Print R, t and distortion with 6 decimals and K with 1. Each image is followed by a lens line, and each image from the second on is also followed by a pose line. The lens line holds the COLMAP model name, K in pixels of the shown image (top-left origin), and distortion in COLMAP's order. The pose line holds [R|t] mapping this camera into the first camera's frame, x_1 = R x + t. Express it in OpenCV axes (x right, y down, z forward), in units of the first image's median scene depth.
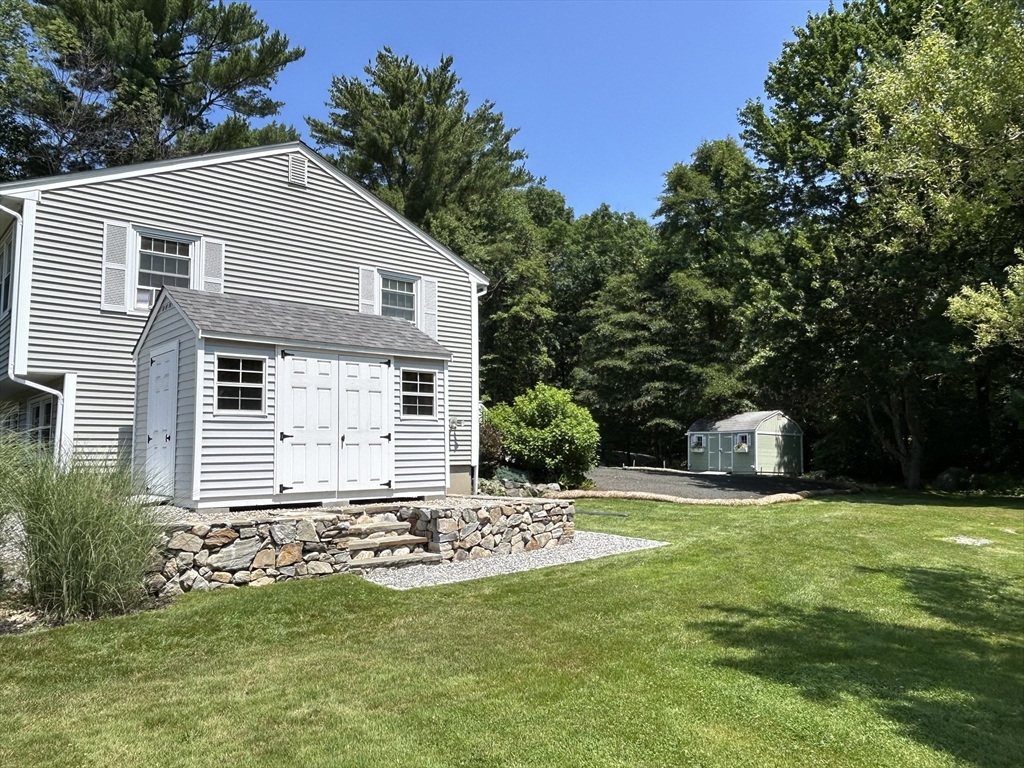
lens RADIAL K [[743.7, 0, 511.7], [0, 743.7, 384.0], [0, 0, 1]] dist [0.001638, 0.000083]
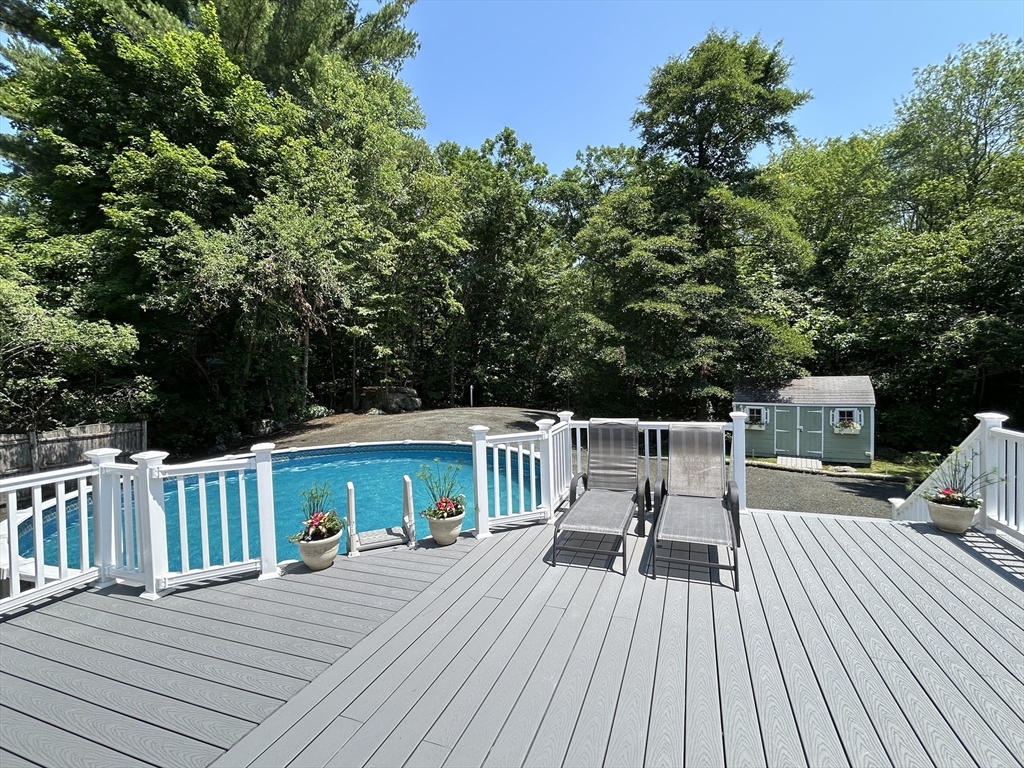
lens RADIAL K [[465.6, 0, 515.6], [0, 465.6, 384.8], [0, 0, 1]] dist [-0.001014, -0.000020]
pose [[0.886678, -0.024149, 0.461757, -0.178888], [-0.024082, 0.994868, 0.098274, 0.004450], [-0.461760, -0.098257, 0.881546, 0.673822]]
